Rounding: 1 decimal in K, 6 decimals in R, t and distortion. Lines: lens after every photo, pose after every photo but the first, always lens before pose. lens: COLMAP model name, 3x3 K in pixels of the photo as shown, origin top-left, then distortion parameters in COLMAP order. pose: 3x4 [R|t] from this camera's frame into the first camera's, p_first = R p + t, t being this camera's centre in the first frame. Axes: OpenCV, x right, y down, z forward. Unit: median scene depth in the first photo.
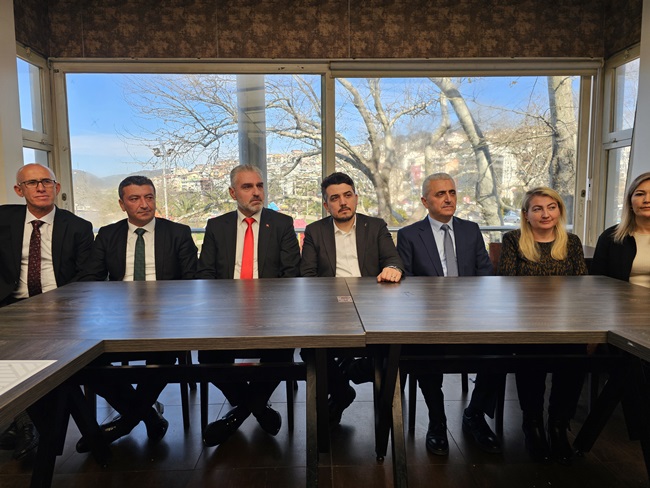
lens RADIAL K [[440.3, 0, 325.7], [0, 440.3, 241.1], [0, 0, 1]] dist [0.033162, -0.027182]
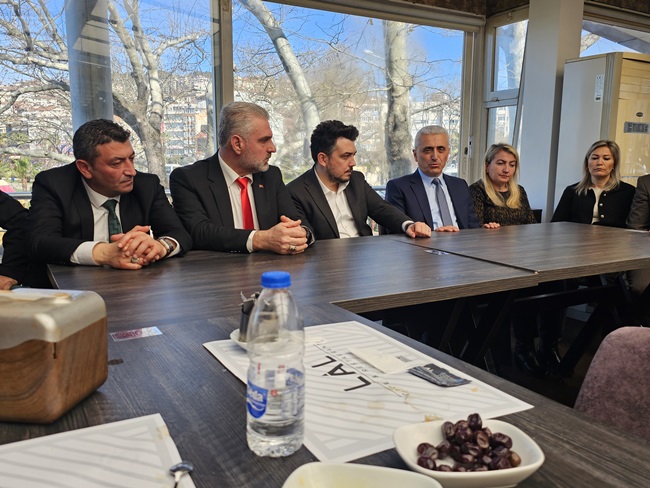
lens RADIAL K [[549.1, 0, 333.9], [0, 549.1, 248.8], [0, 0, 1]] dist [0.002251, 0.011528]
pose [[0.892148, -0.064583, 0.447102, -0.272334], [0.035201, 0.996657, 0.073726, 0.011048], [-0.450369, -0.050037, 0.891439, 0.014794]]
